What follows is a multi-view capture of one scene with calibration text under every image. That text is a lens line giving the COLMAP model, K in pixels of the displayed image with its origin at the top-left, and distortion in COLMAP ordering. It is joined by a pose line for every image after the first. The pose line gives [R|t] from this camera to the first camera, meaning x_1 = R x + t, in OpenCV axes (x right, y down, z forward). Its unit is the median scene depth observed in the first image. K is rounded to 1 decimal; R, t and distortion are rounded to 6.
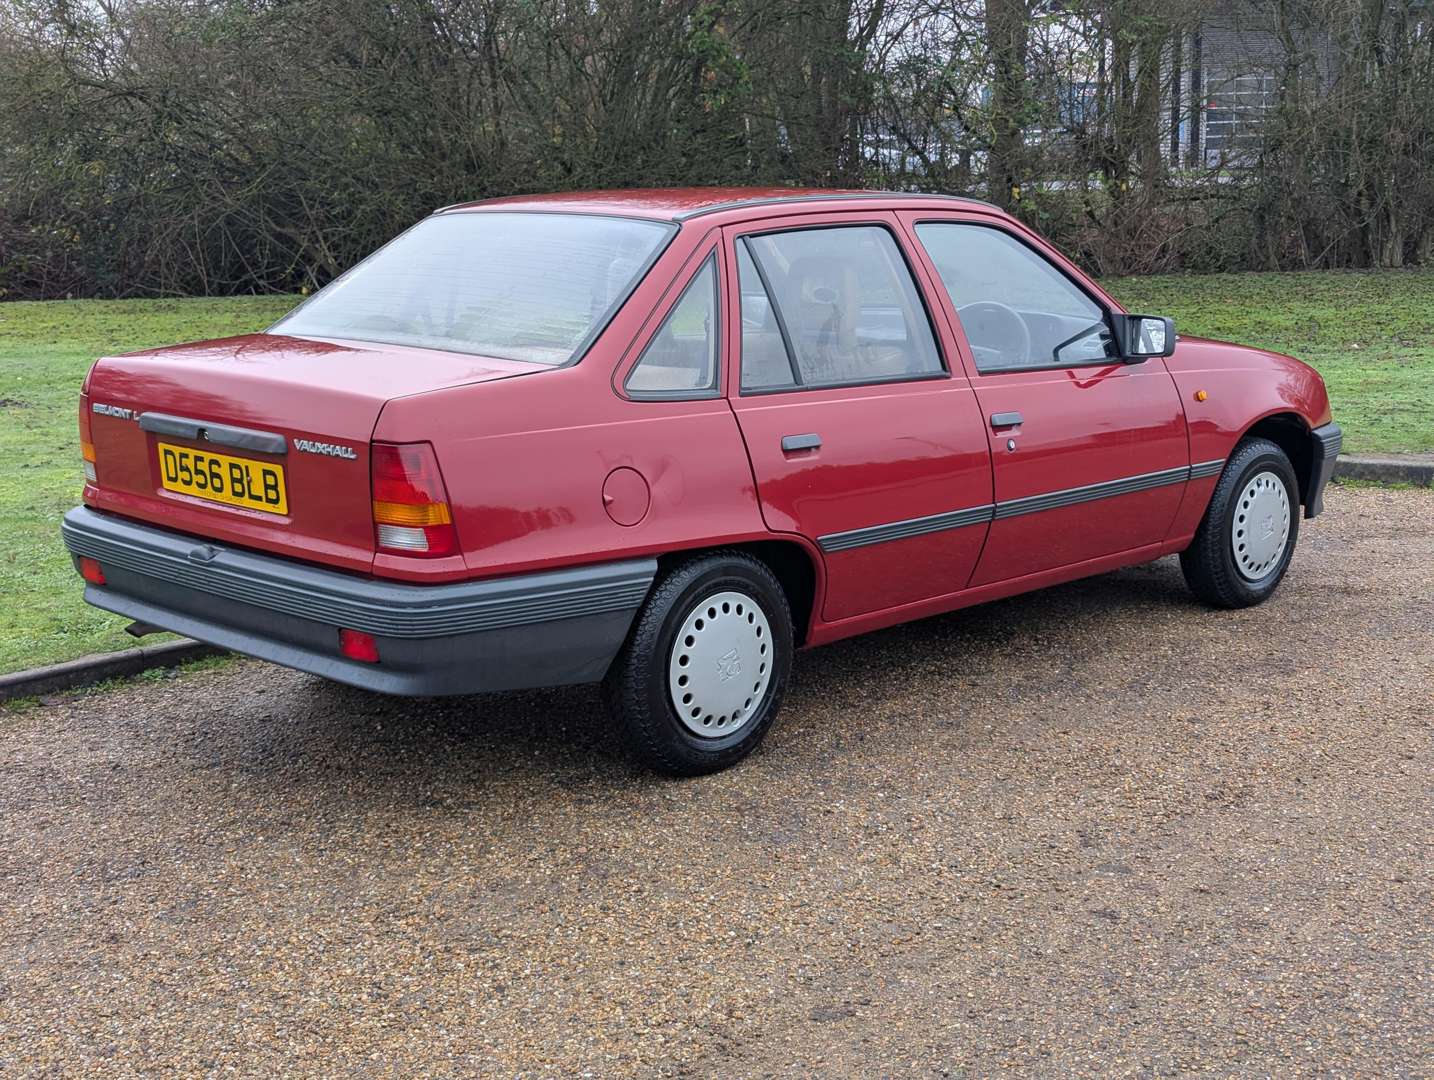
lens RADIAL K [[2261.6, 0, 717.0], [0, 2261.6, 540.0], [0, 0, 1]] dist [0.230972, -0.655839]
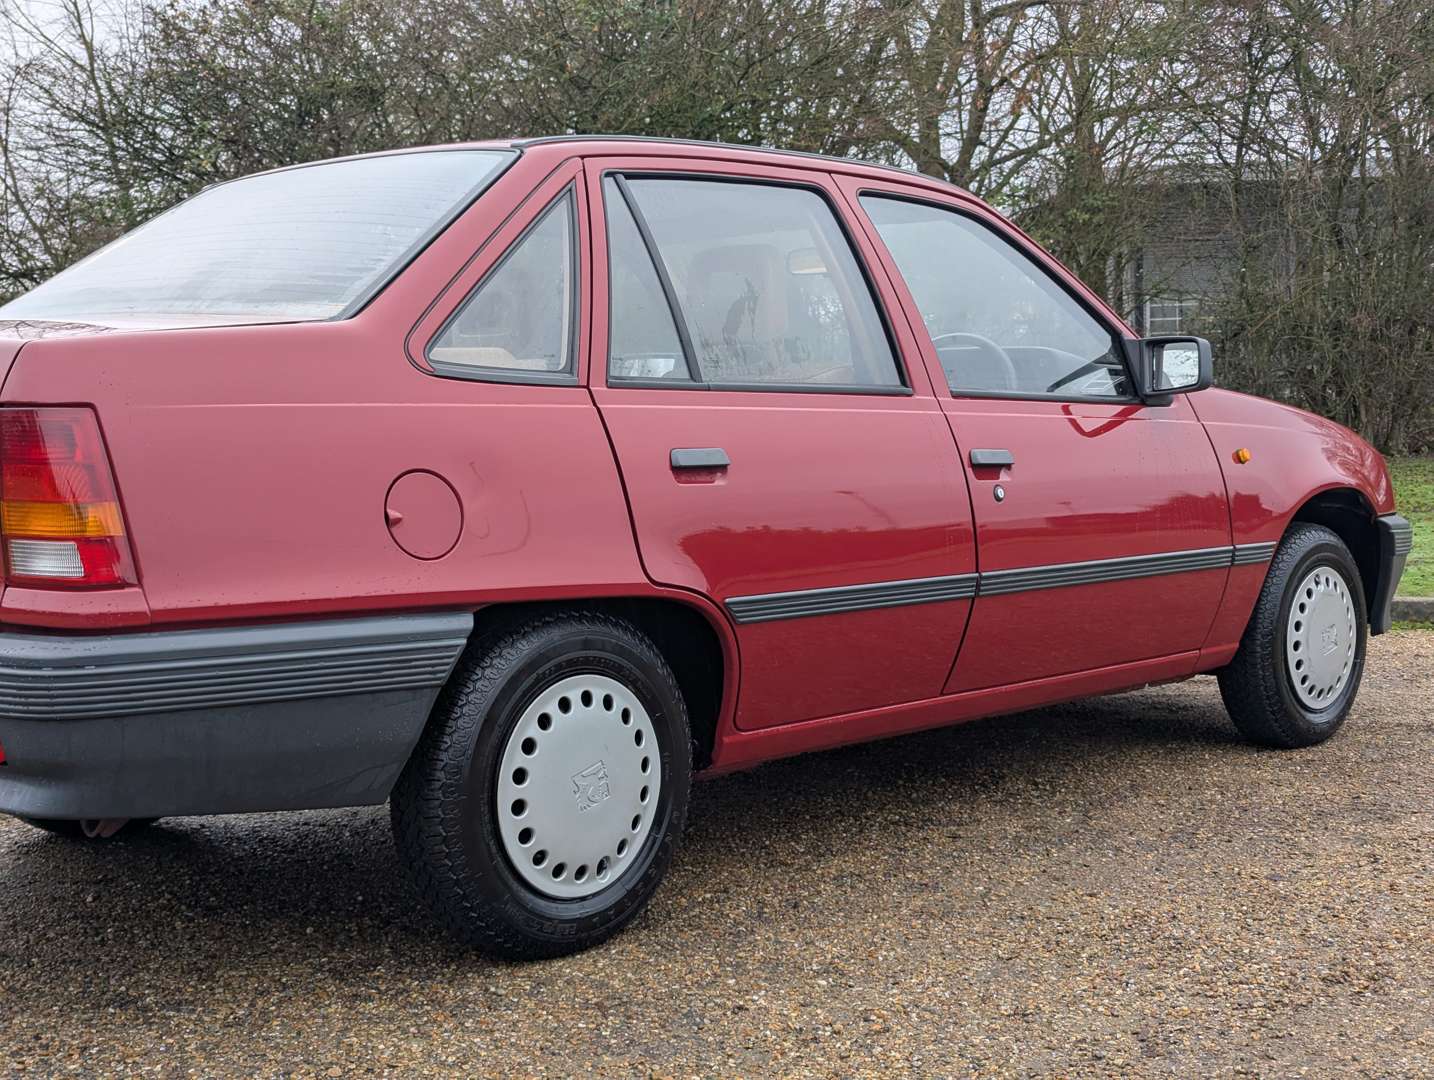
lens RADIAL K [[2016.1, 0, 717.0], [0, 2016.1, 540.0], [0, 0, 1]] dist [0.149802, -0.440120]
pose [[0.999895, -0.006414, 0.012957, 0.034125], [0.008139, 0.990434, -0.137749, 0.064422], [-0.011949, 0.137840, 0.990382, 0.395282]]
